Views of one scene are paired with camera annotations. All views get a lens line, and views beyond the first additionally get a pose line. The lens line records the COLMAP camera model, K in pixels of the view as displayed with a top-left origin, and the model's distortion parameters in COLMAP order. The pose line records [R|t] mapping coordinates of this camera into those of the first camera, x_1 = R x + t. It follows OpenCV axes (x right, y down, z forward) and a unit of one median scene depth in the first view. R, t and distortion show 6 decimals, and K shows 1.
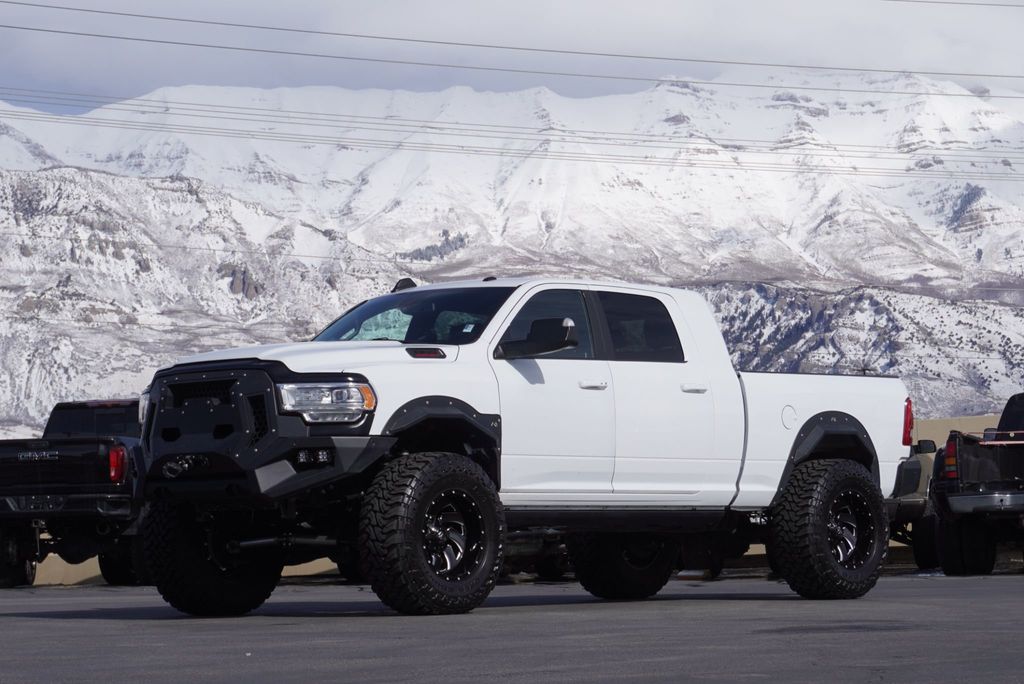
lens RADIAL K [[3008.8, 0, 512.0], [0, 3008.8, 342.0], [0, 0, 1]] dist [0.039195, -0.036441]
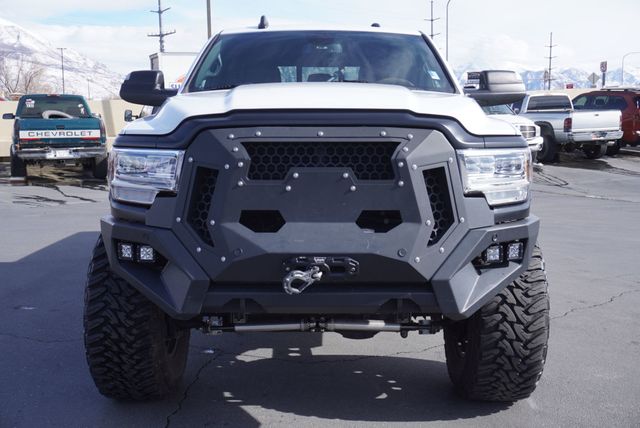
lens RADIAL K [[735.4, 0, 320.1], [0, 735.4, 225.4], [0, 0, 1]] dist [0.014731, 0.034014]
pose [[0.745389, -0.081250, 0.661660, -0.213394], [-0.058813, 0.980659, 0.186678, 0.000947], [-0.664030, -0.178062, 0.726194, 0.887728]]
